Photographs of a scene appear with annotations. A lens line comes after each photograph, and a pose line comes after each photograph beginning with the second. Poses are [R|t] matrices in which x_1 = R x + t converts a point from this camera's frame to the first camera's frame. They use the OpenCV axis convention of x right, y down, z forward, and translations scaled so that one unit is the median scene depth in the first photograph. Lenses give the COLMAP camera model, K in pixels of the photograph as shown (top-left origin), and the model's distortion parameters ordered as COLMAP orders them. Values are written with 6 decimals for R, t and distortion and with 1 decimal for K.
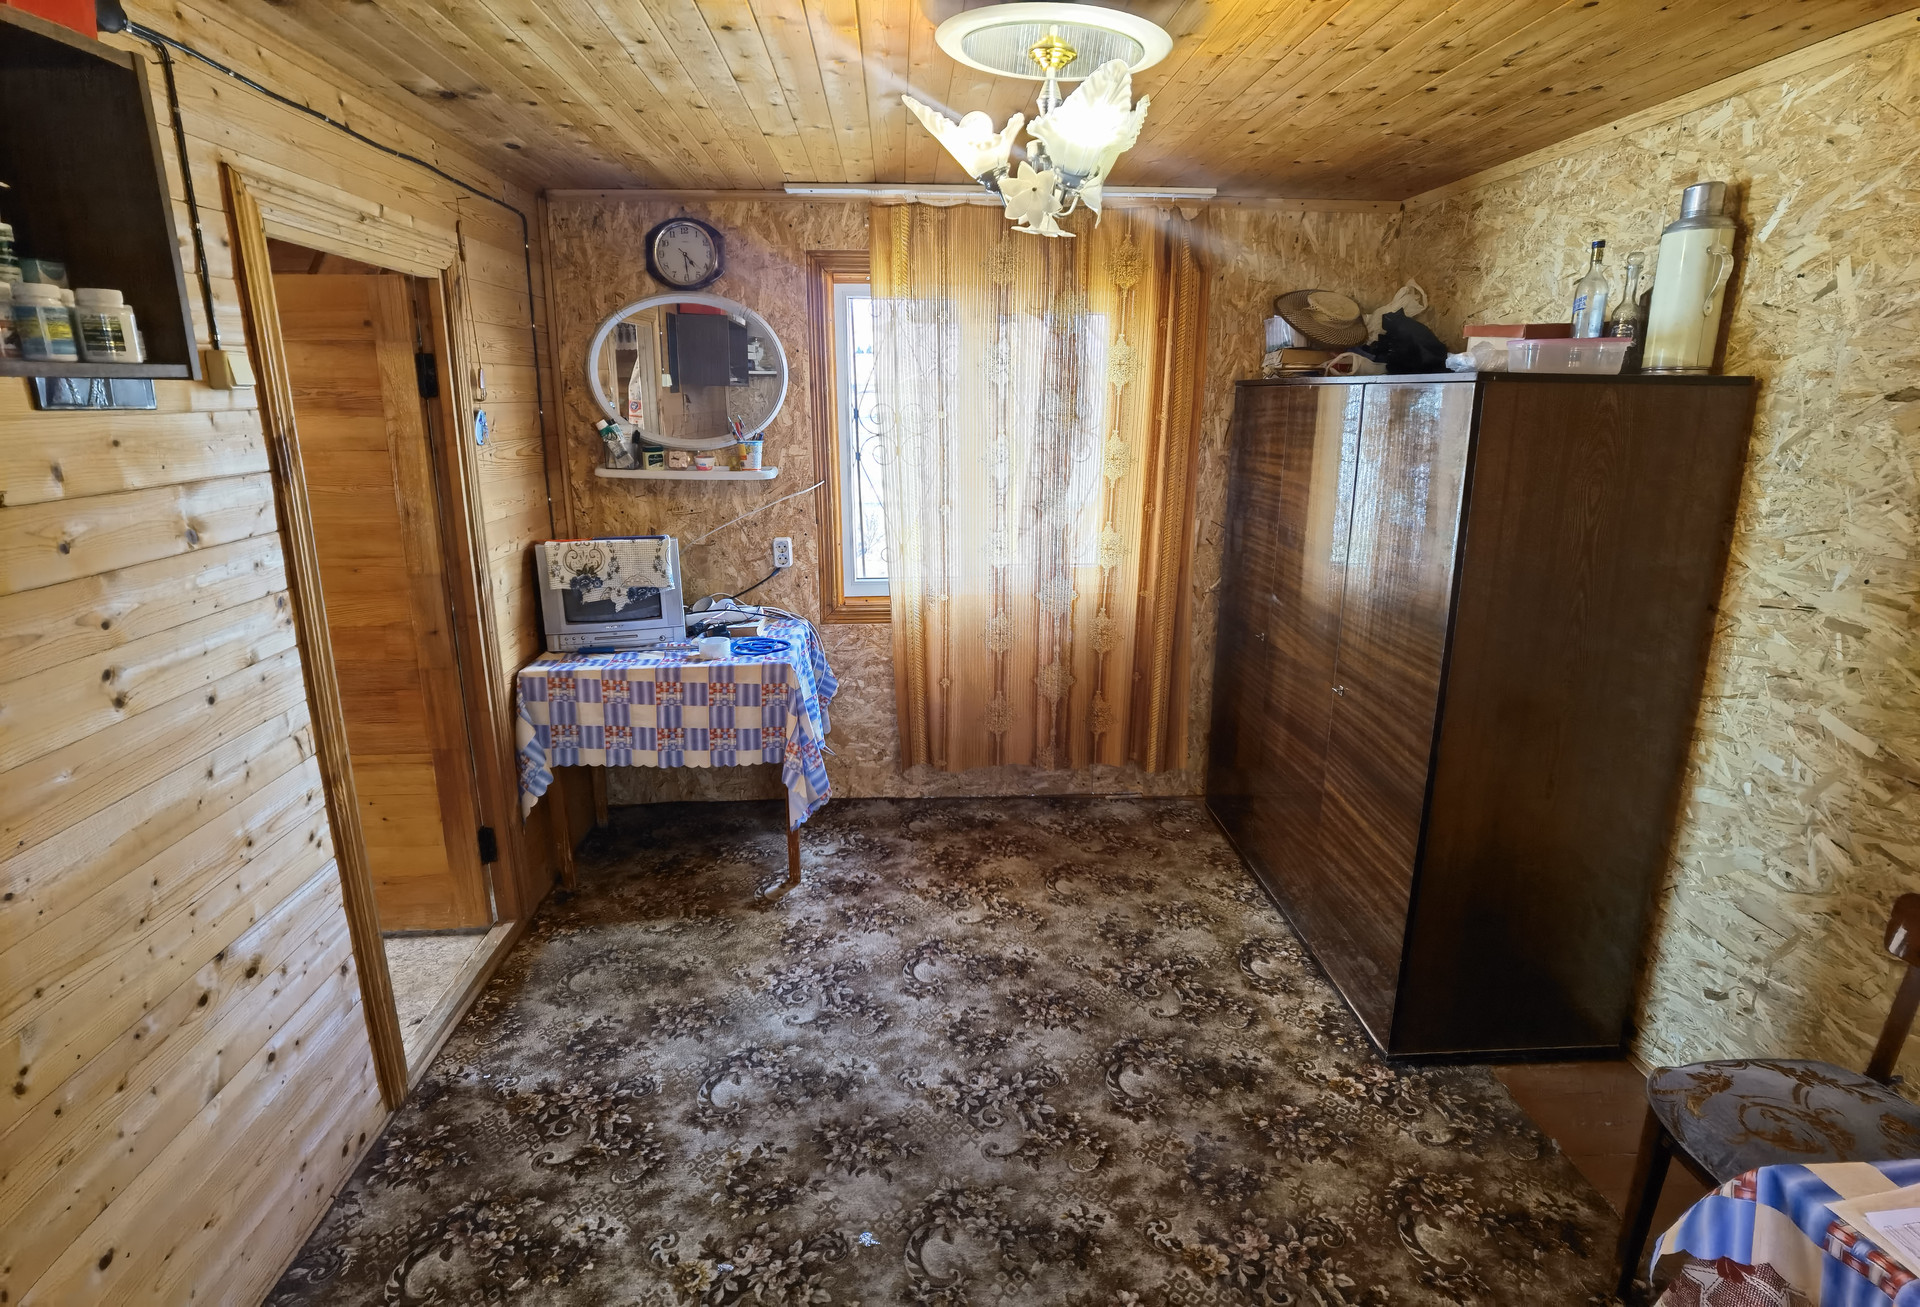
lens RADIAL K [[993.0, 0, 965.4], [0, 993.0, 649.3], [0, 0, 1]] dist [-0.002655, 0.012786]
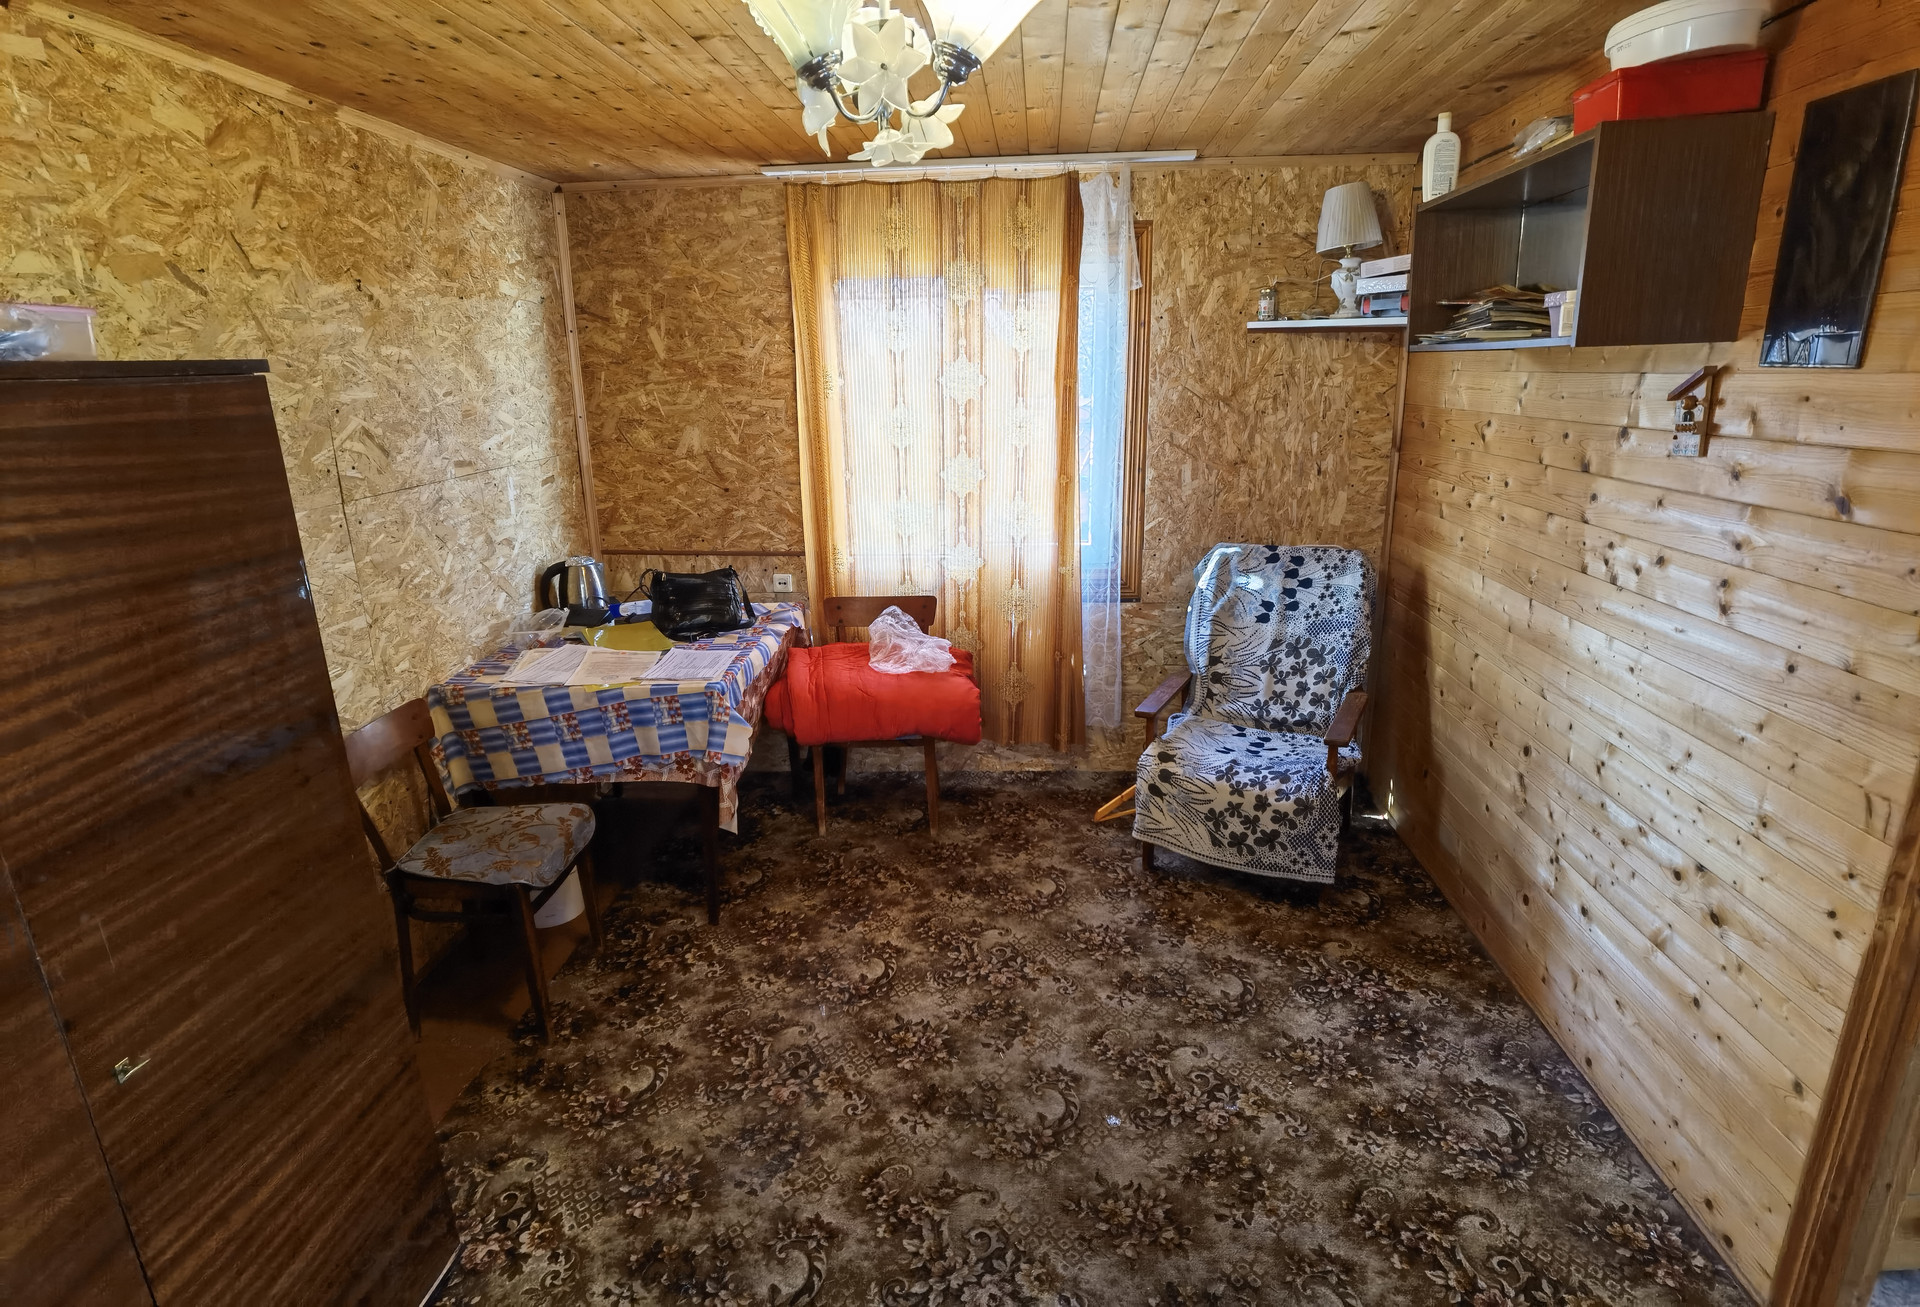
lens RADIAL K [[993.0, 0, 965.4], [0, 993.0, 649.3], [0, 0, 1]] dist [-0.002655, 0.012786]
pose [[-0.989997, -0.019429, 0.139741, -0.077997], [0.055344, 0.857606, 0.511321, -0.441841], [-0.129777, 0.513940, -0.847953, 1.664200]]
